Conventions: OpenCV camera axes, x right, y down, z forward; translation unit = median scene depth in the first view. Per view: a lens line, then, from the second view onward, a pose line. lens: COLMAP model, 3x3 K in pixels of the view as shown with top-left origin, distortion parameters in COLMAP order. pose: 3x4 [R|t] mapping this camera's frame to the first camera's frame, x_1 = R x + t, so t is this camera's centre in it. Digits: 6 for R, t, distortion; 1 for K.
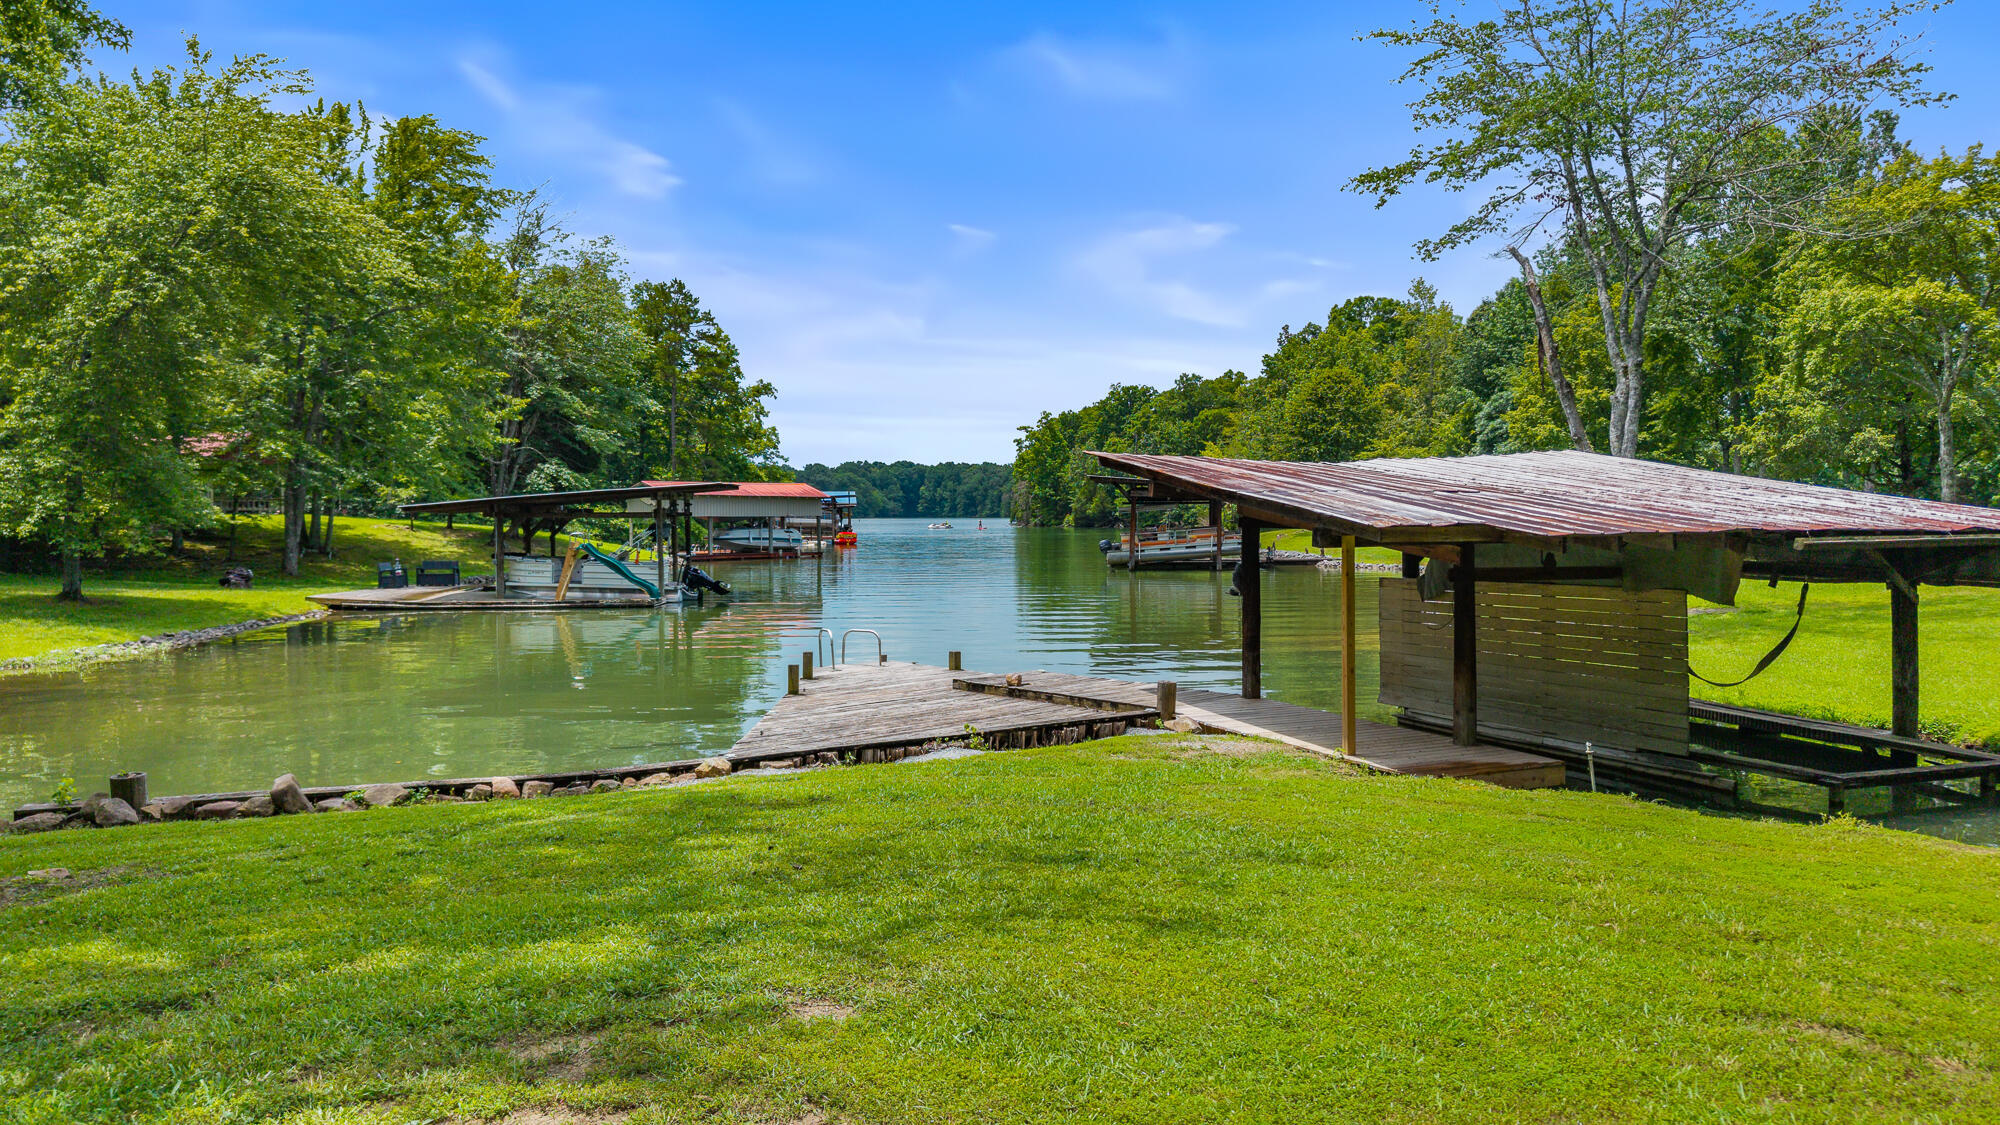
lens RADIAL K [[1392.0, 0, 1000.0], [0, 1392.0, 562.5], [0, 0, 1]] dist [-0.002342, -0.000037]
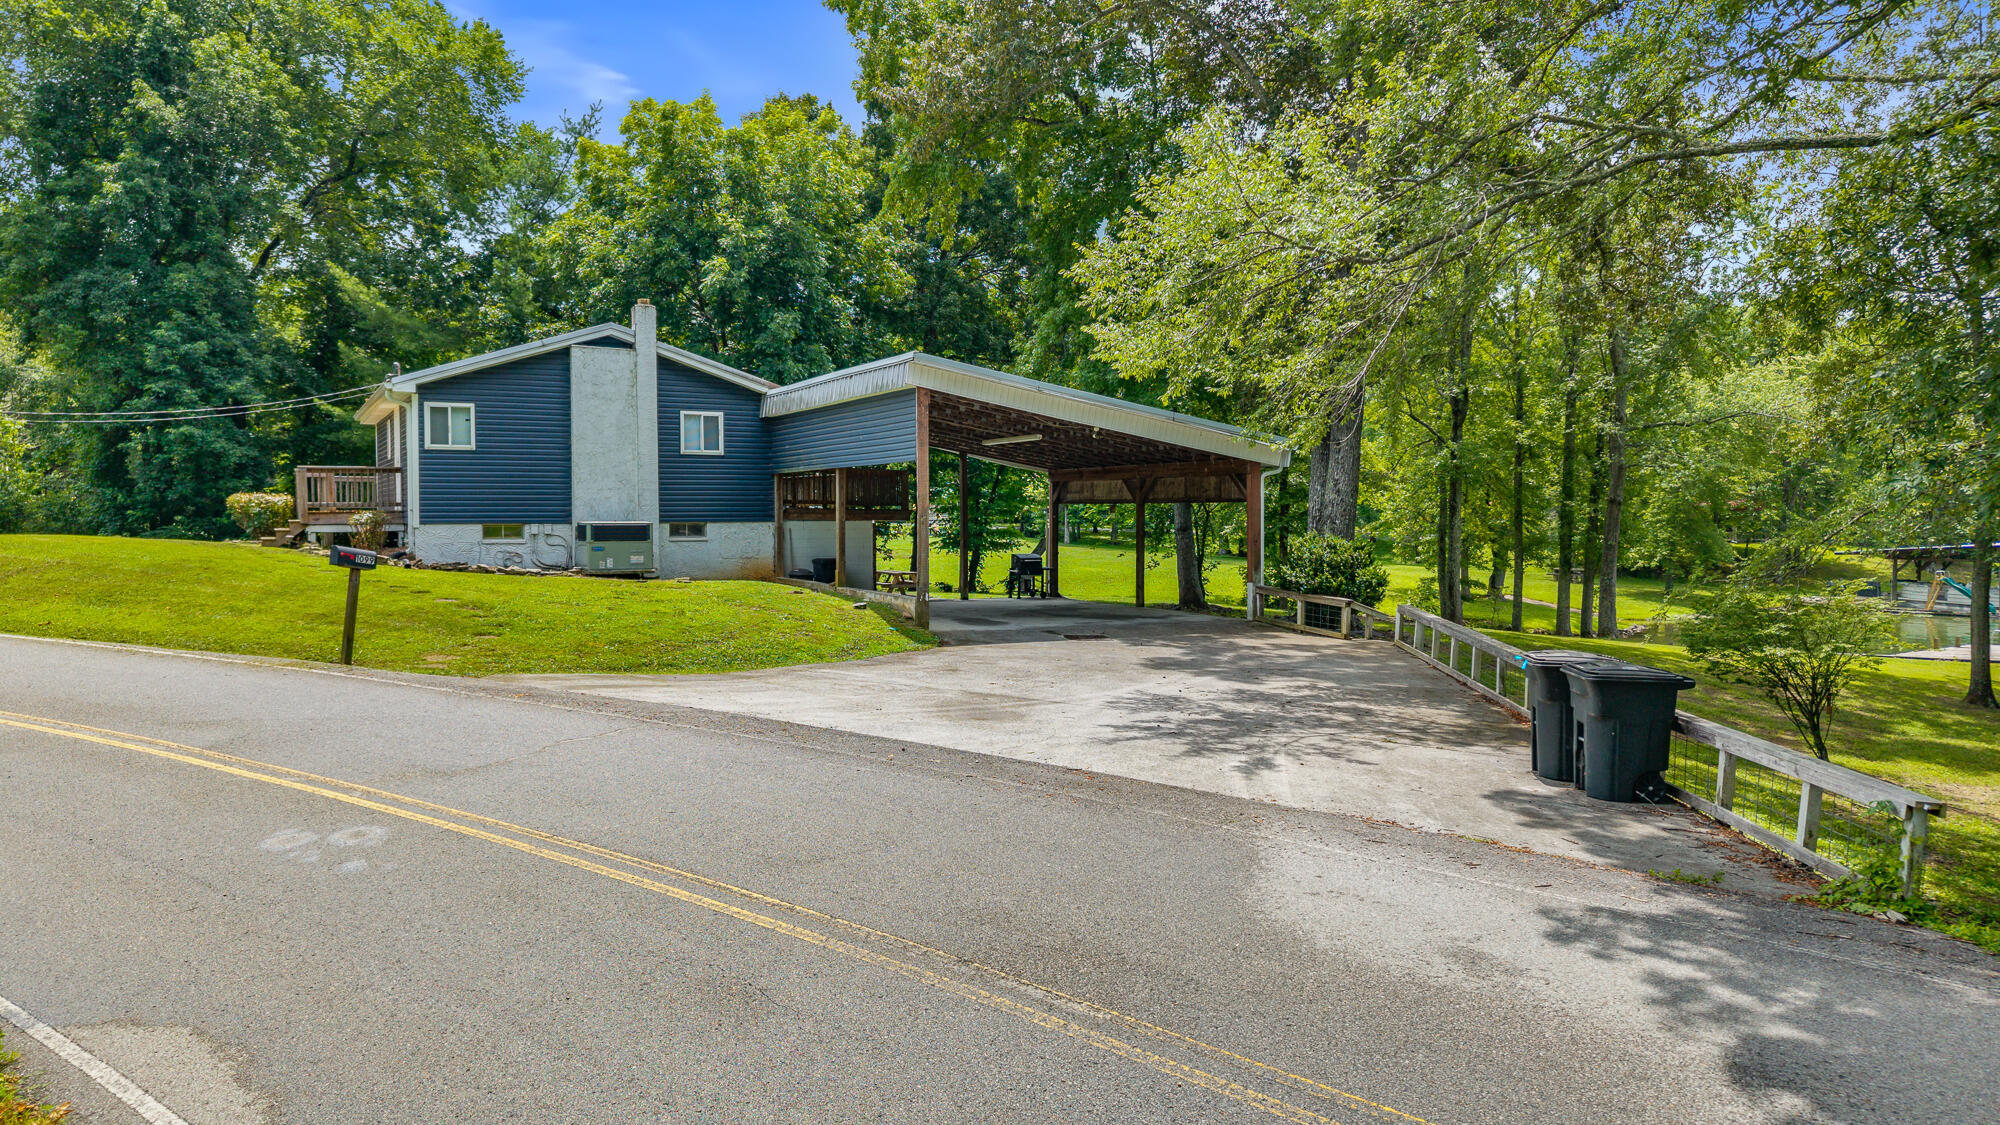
lens RADIAL K [[1392.0, 0, 1000.0], [0, 1392.0, 562.5], [0, 0, 1]] dist [-0.002342, -0.000037]
pose [[0.534683, 0.039511, -0.844128, 0.491145], [-0.034723, 0.999090, 0.024771, -0.031931], [0.844339, 0.016066, 0.535569, -0.842712]]
